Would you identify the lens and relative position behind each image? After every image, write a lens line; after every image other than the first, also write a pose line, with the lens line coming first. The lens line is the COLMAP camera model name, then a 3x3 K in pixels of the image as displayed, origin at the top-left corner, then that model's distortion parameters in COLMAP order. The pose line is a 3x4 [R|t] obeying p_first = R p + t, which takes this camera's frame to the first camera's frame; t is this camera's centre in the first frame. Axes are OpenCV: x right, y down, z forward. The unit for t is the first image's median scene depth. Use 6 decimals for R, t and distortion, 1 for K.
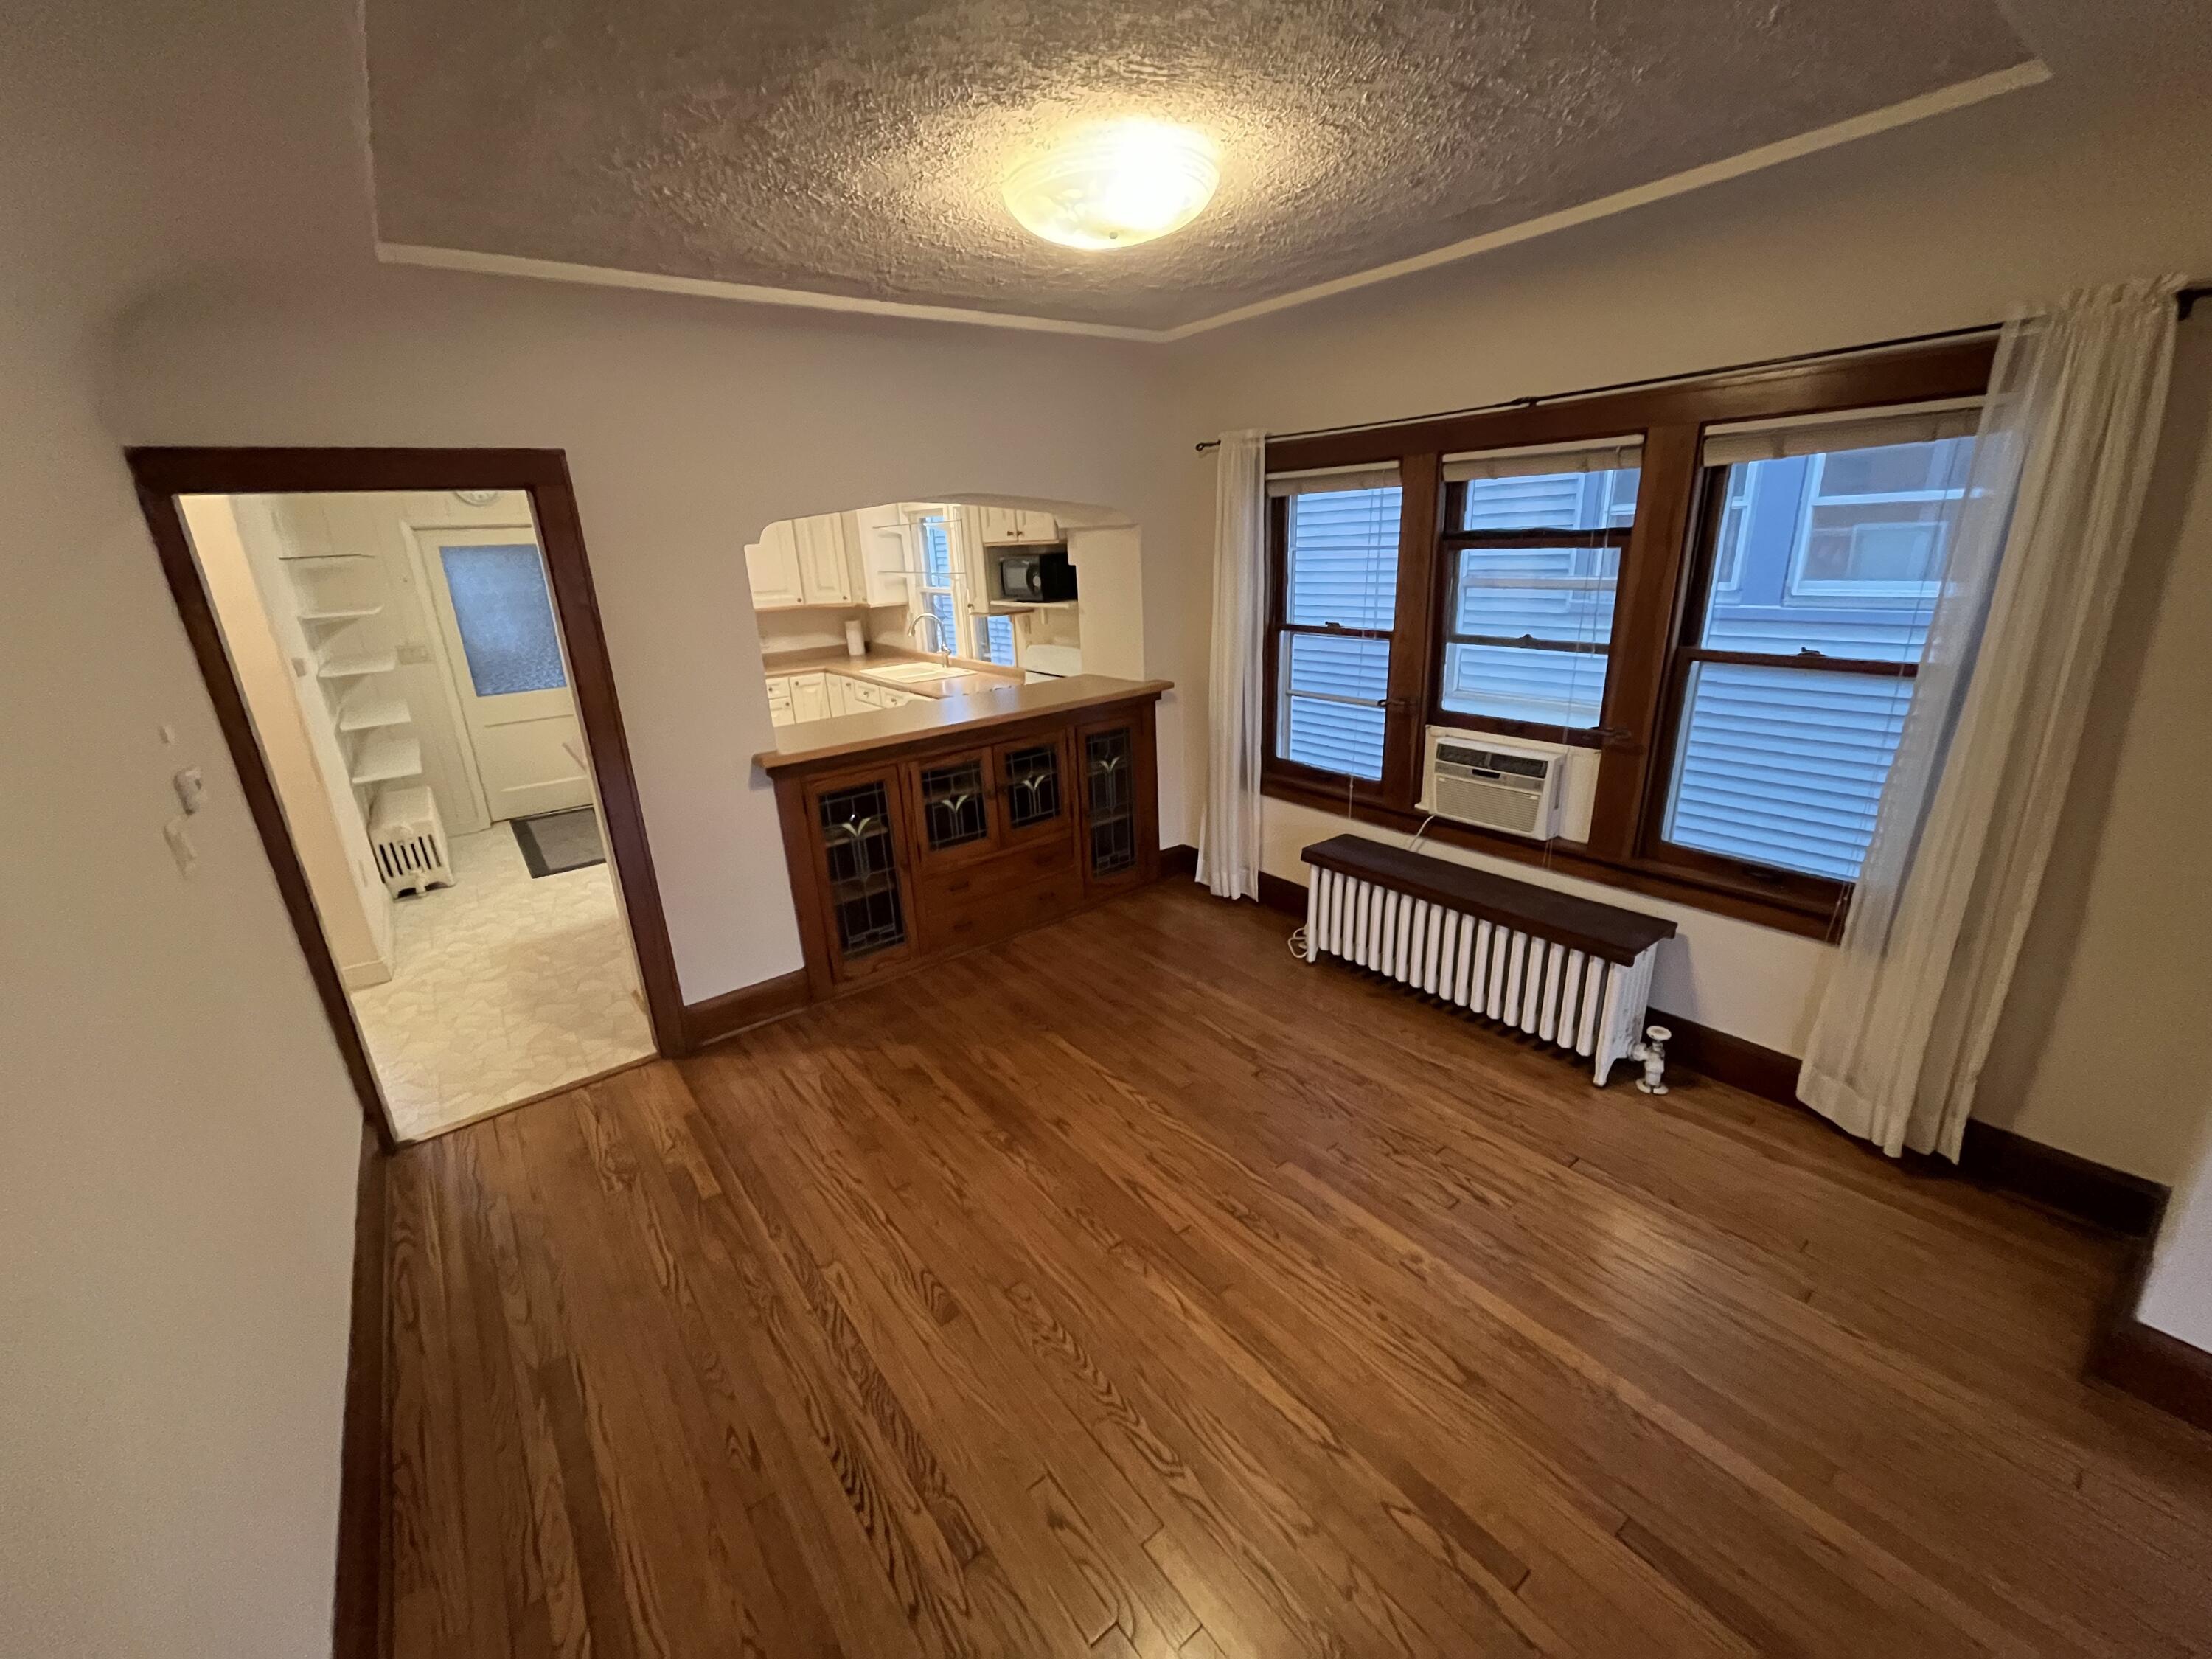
lens RADIAL K [[882.3, 0, 1094.2], [0, 882.3, 829.3], [0, 0, 1]] dist [-0.005224, -0.000483]
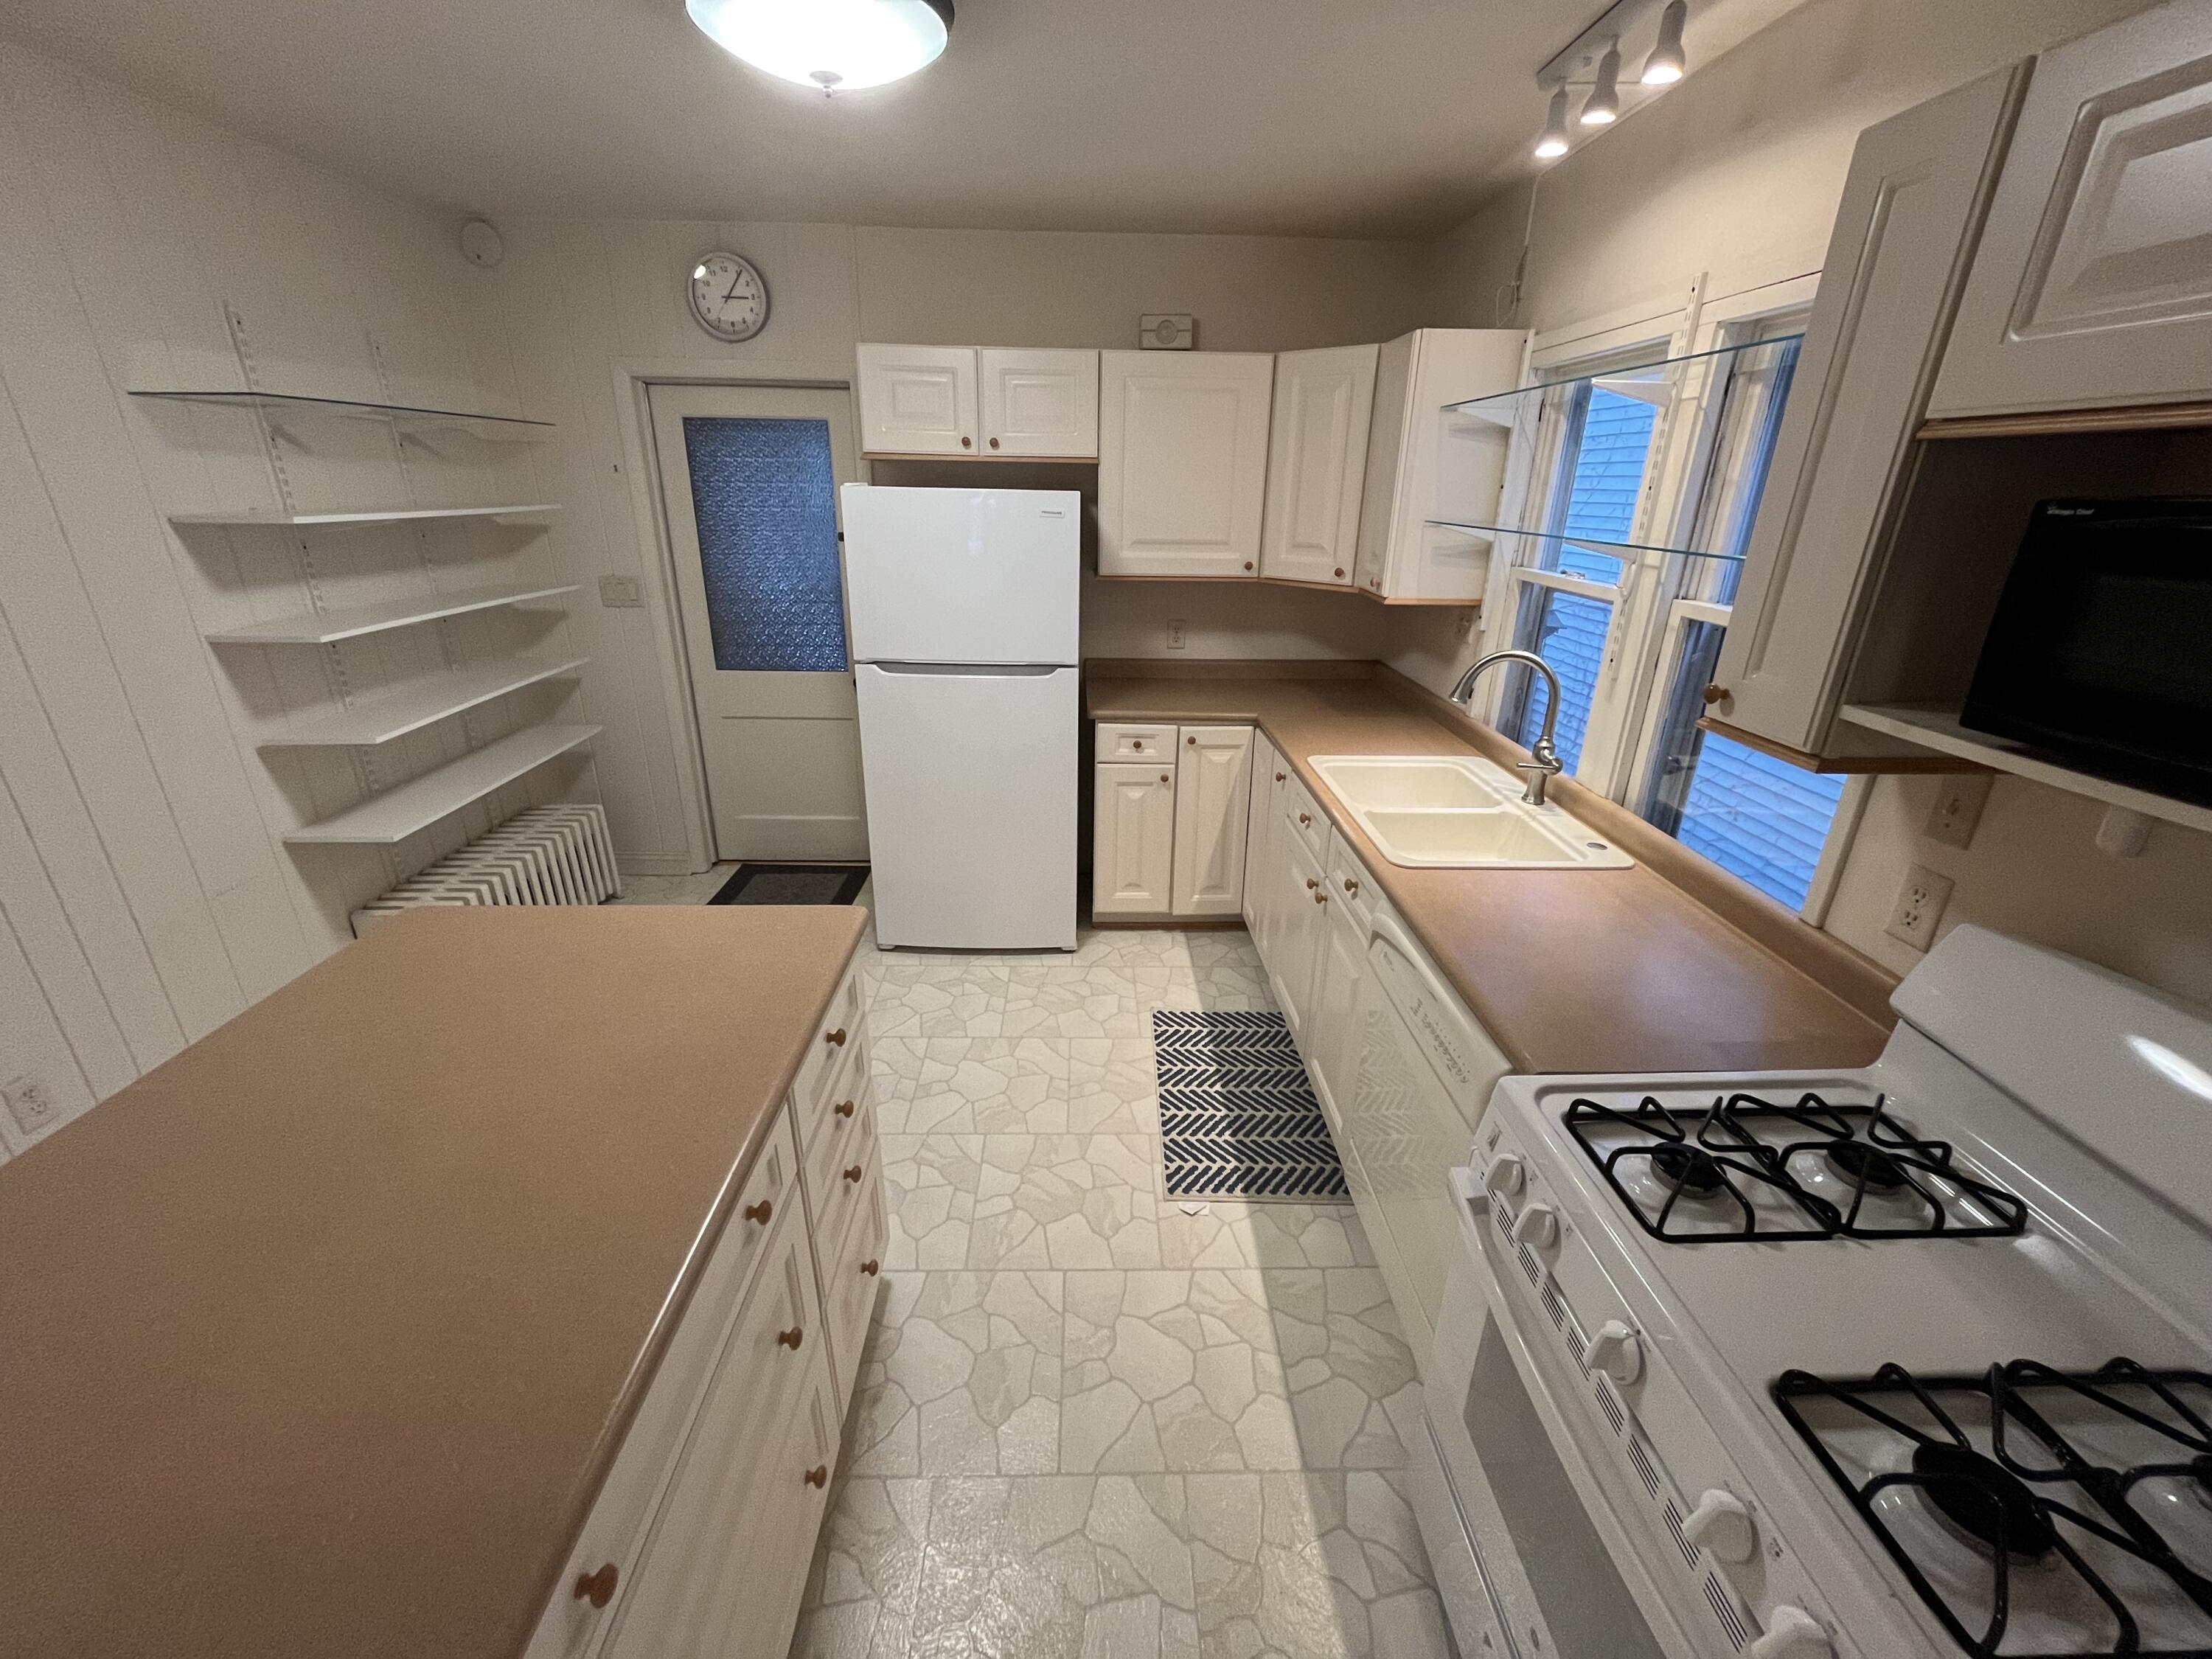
lens RADIAL K [[882.3, 0, 1099.2], [0, 882.3, 832.1], [0, 0, 1]] dist [-0.005224, -0.000483]
pose [[0.813076, 0.266551, -0.517550, -0.207777], [-0.232631, 0.963719, 0.130875, -0.301925], [0.533658, 0.013987, 0.845585, 1.015243]]
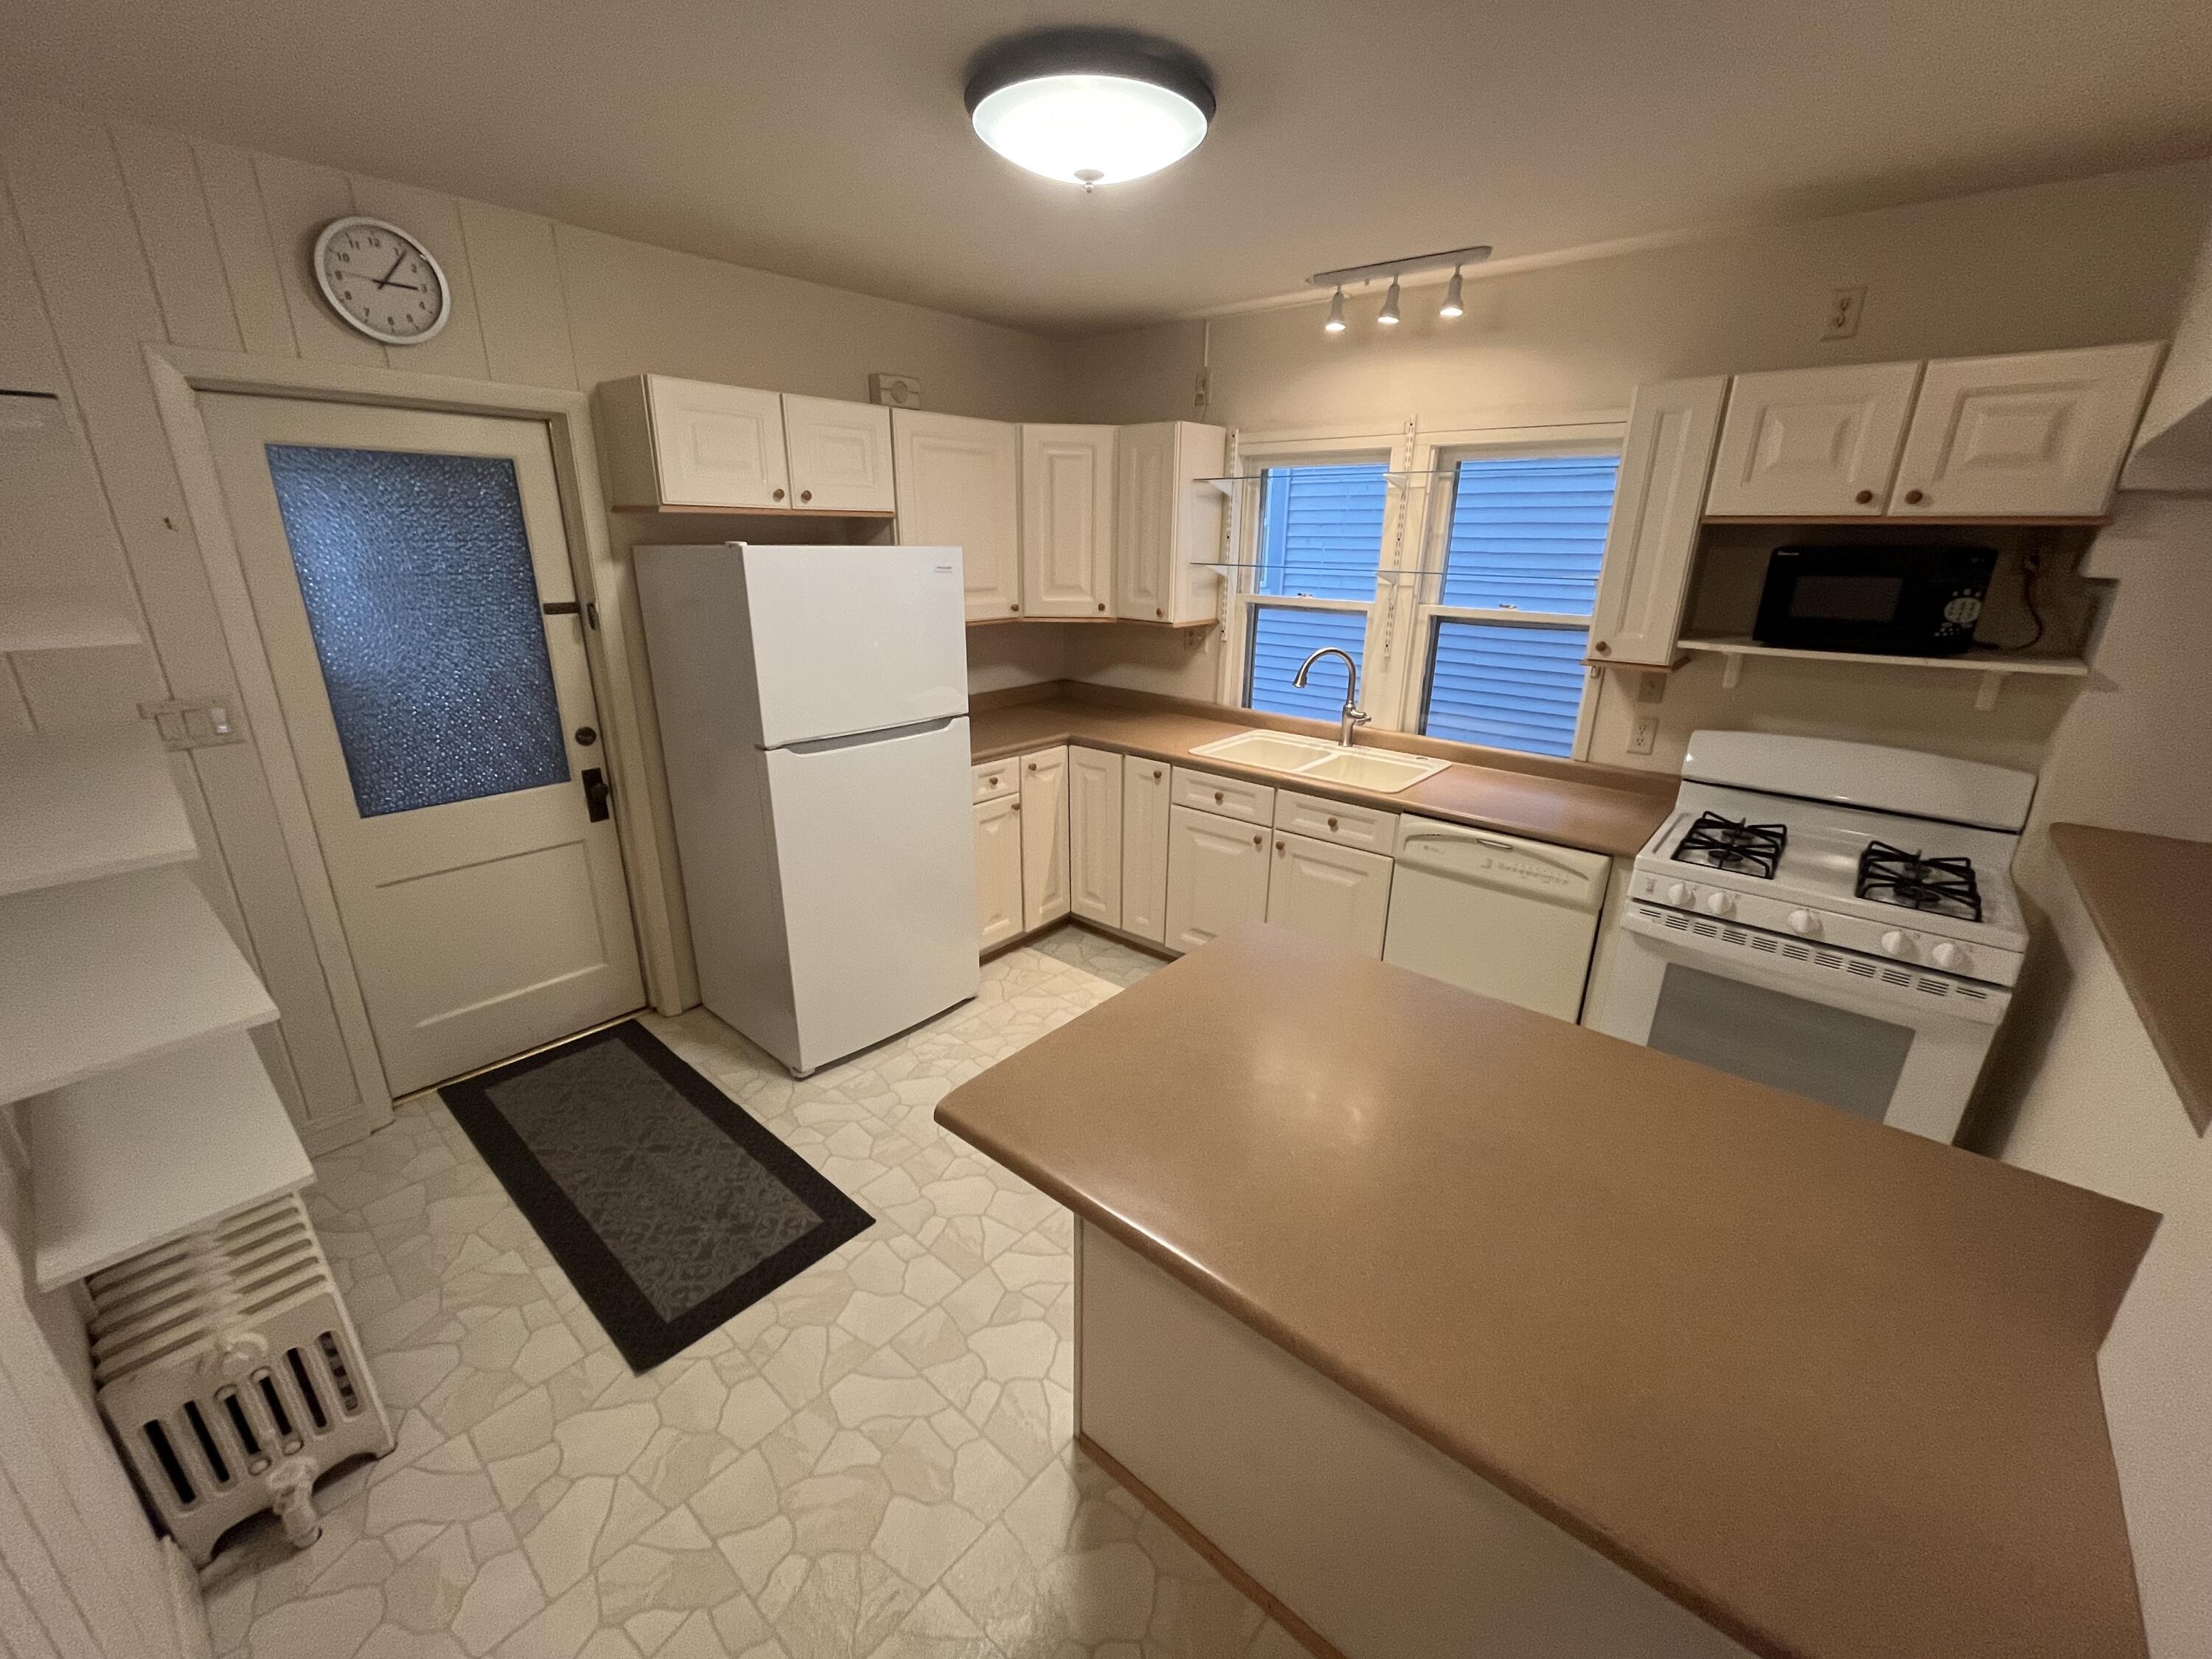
lens RADIAL K [[882.3, 0, 1101.6], [0, 882.3, 832.0], [0, 0, 1]] dist [-0.005224, -0.000483]
pose [[0.976246, -0.016273, 0.216053, -0.739221], [0.015611, 0.999867, 0.004773, -0.229943], [-0.216101, -0.001287, 0.976370, 0.852718]]
